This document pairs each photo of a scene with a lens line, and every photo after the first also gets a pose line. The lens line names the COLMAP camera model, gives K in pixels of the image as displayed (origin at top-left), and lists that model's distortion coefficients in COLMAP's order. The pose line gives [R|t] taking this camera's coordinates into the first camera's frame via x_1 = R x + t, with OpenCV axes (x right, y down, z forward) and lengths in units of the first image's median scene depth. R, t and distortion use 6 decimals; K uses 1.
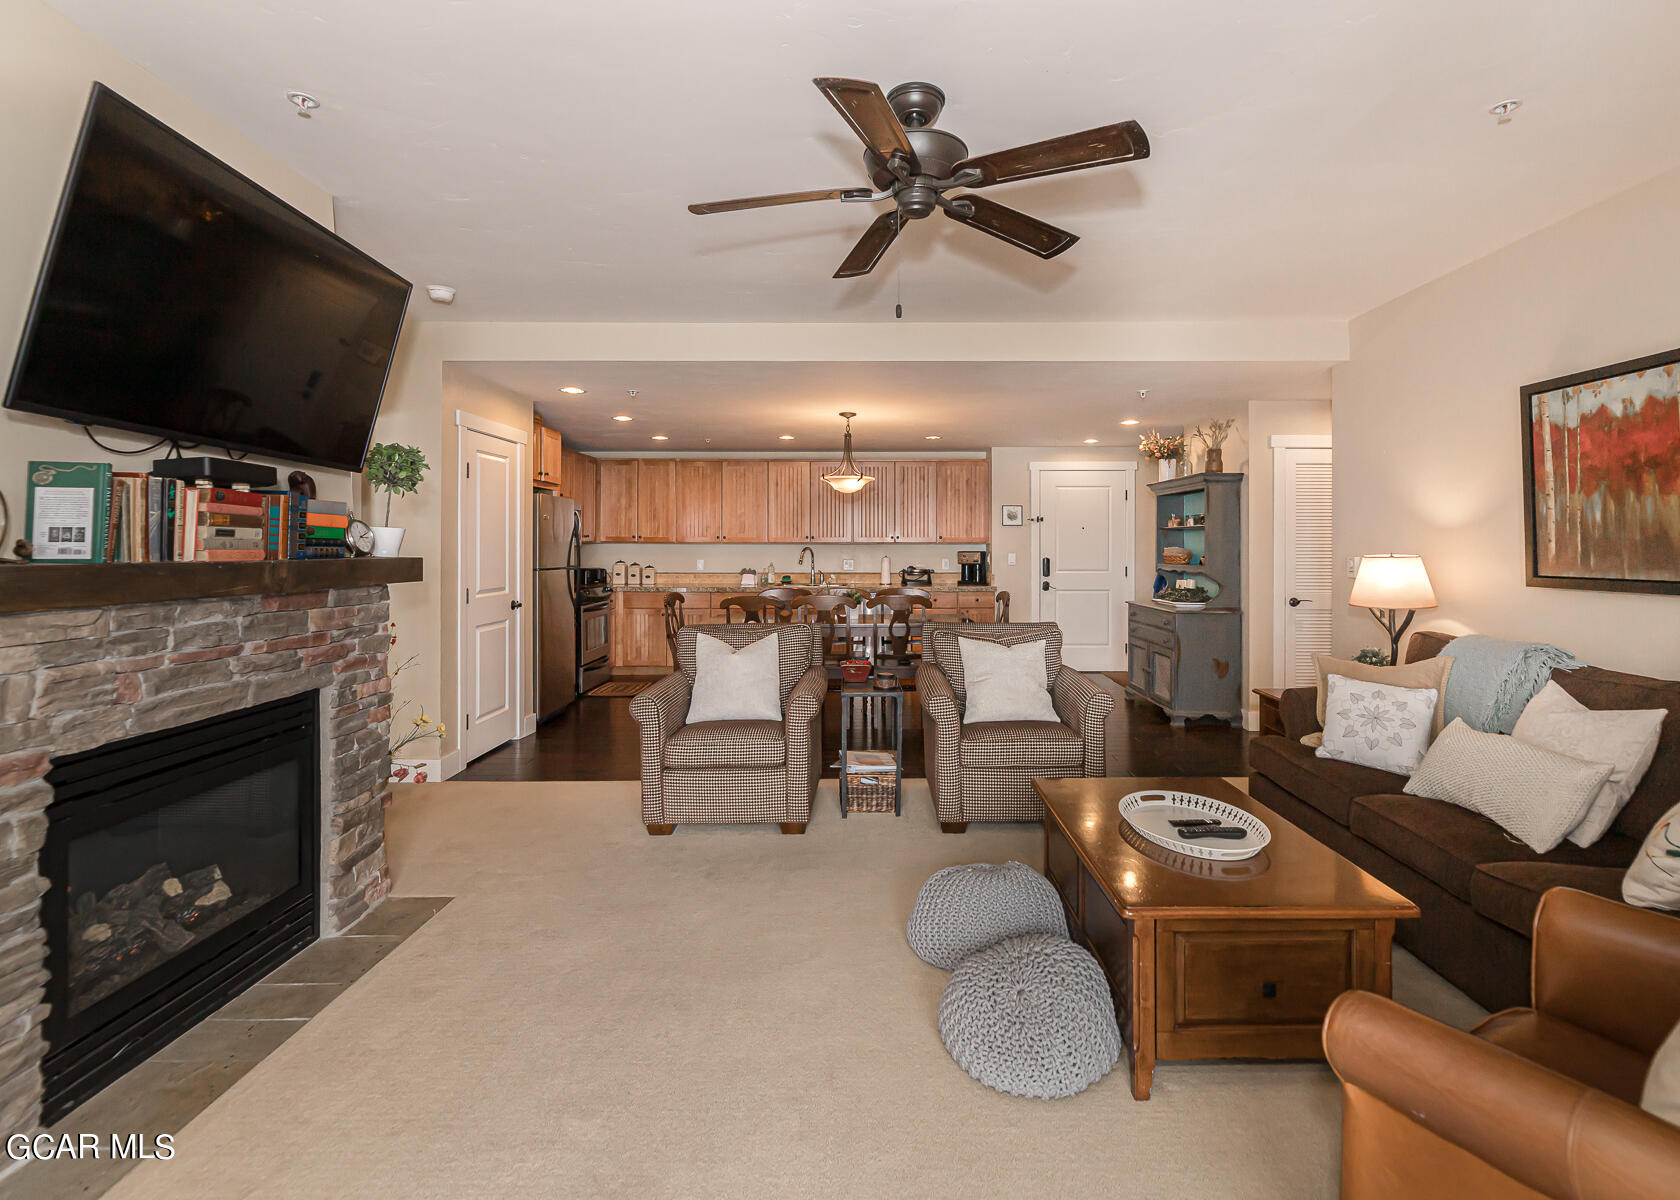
lens RADIAL K [[796.2, 0, 870.4], [0, 796.2, 543.1], [0, 0, 1]] dist [-0.000422, 0.000060]
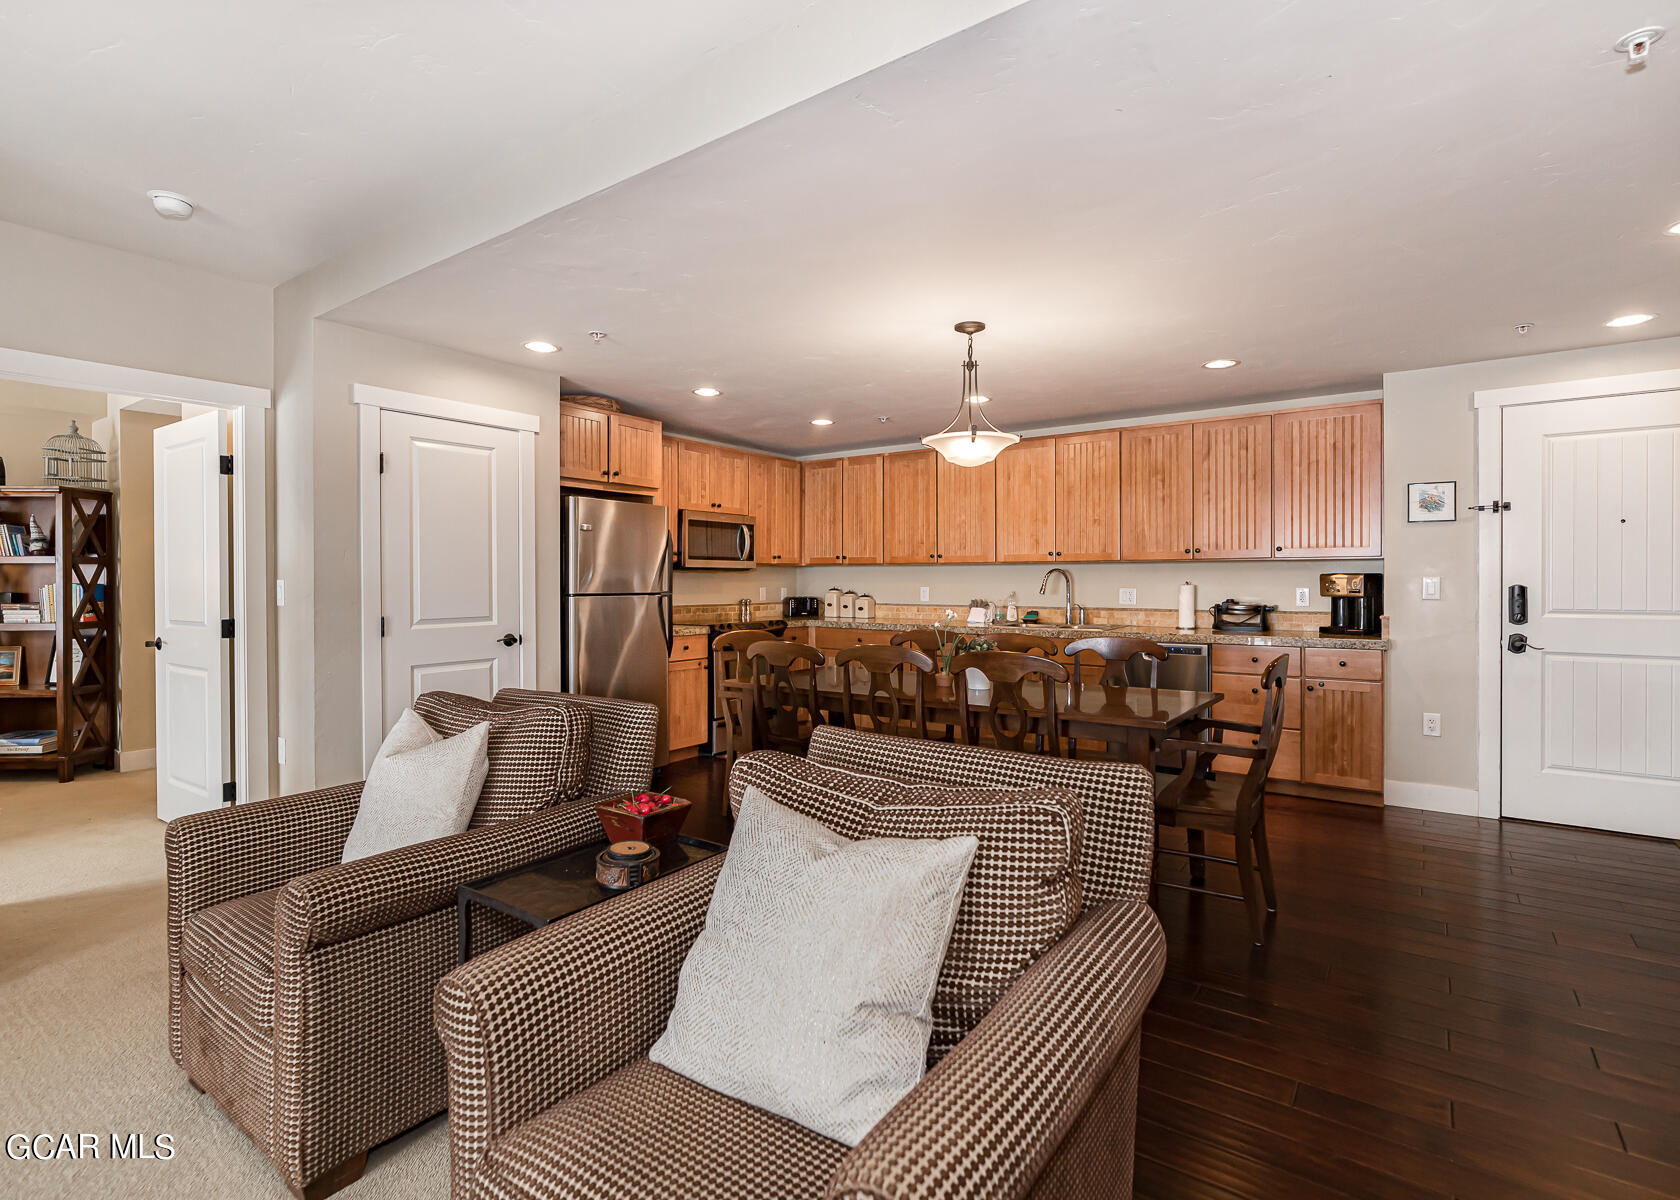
lens RADIAL K [[809.0, 0, 838.4], [0, 809.0, 584.4], [0, 0, 1]] dist [-0.001346, -0.000376]
pose [[0.808390, 0.001952, -0.588643, 0.402299], [0.004189, 0.999950, 0.009068, 0.026462], [0.588632, -0.009796, 0.808342, 0.818874]]
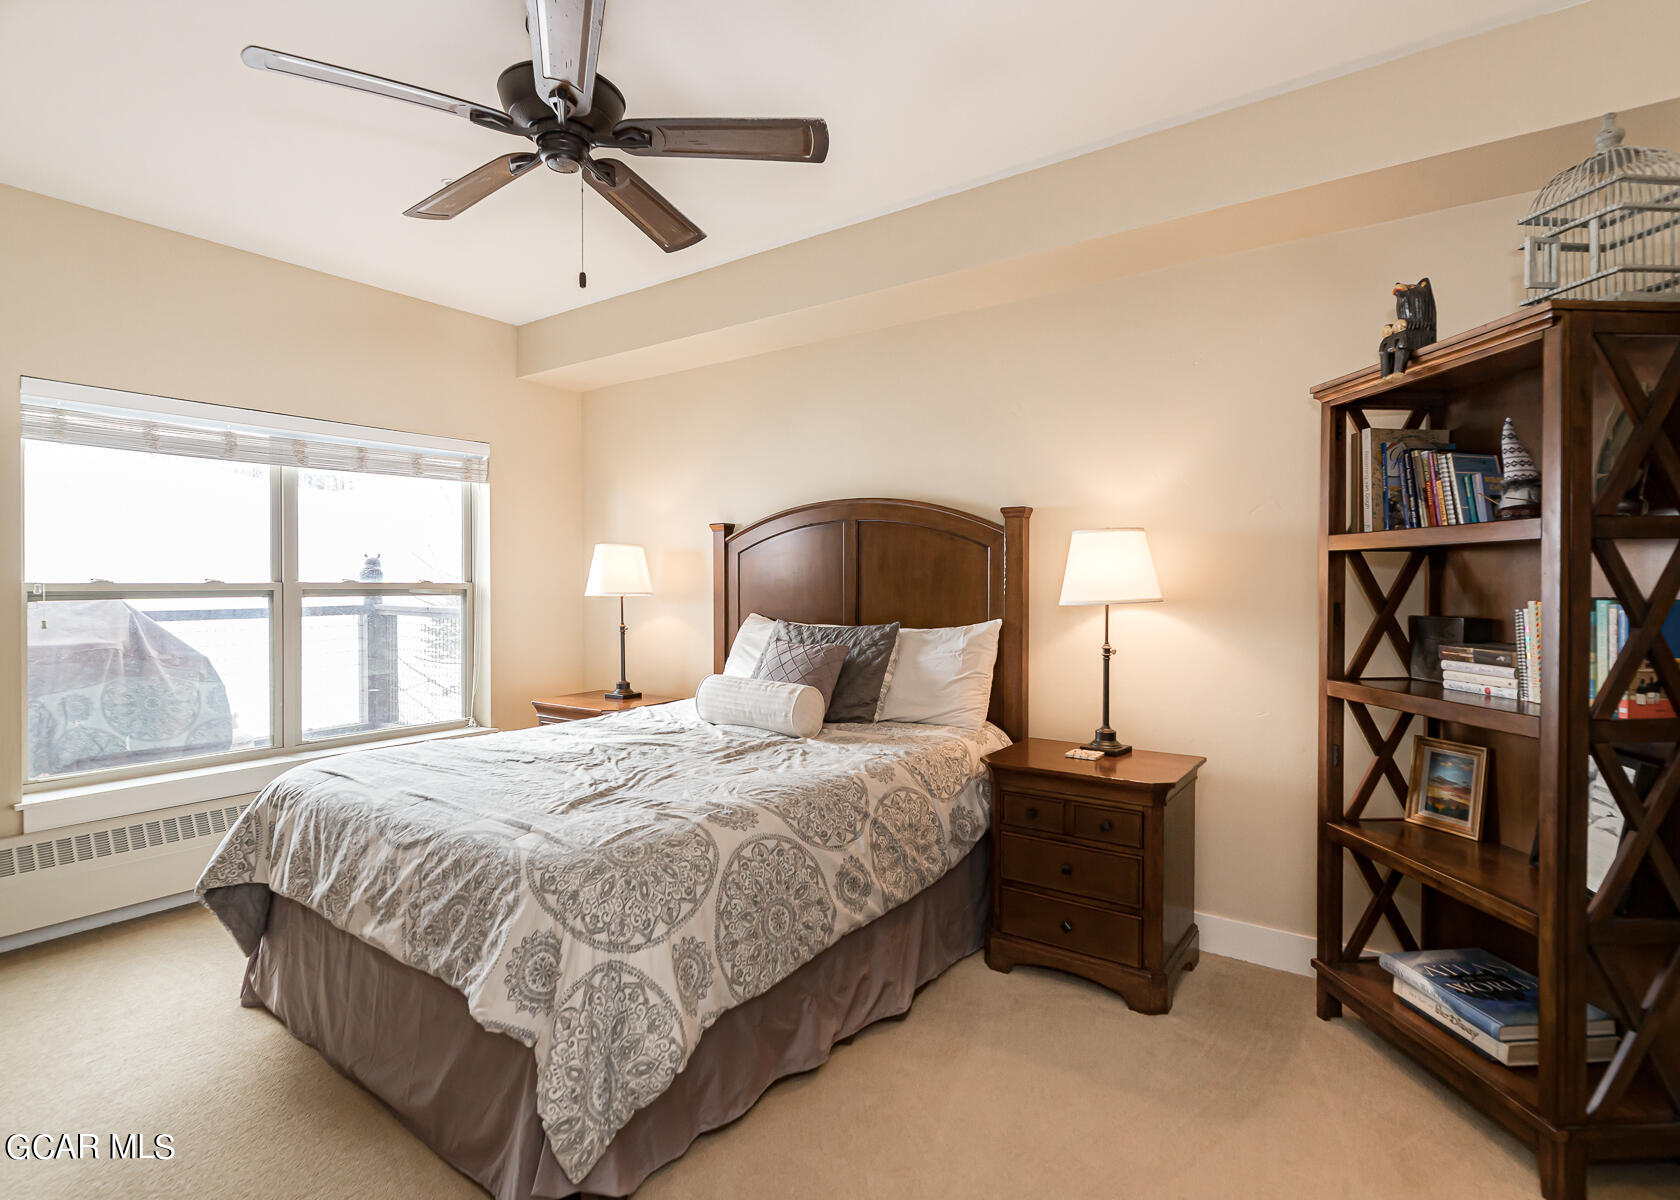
lens RADIAL K [[844.3, 0, 842.7], [0, 844.3, 591.0], [0, 0, 1]] dist [0.000861, 0.000416]
pose [[-0.575077, 0.011732, -0.818015, -0.828347], [0.002650, 0.999919, 0.012478, 0.019137], [0.818095, 0.005008, -0.575061, 1.090117]]
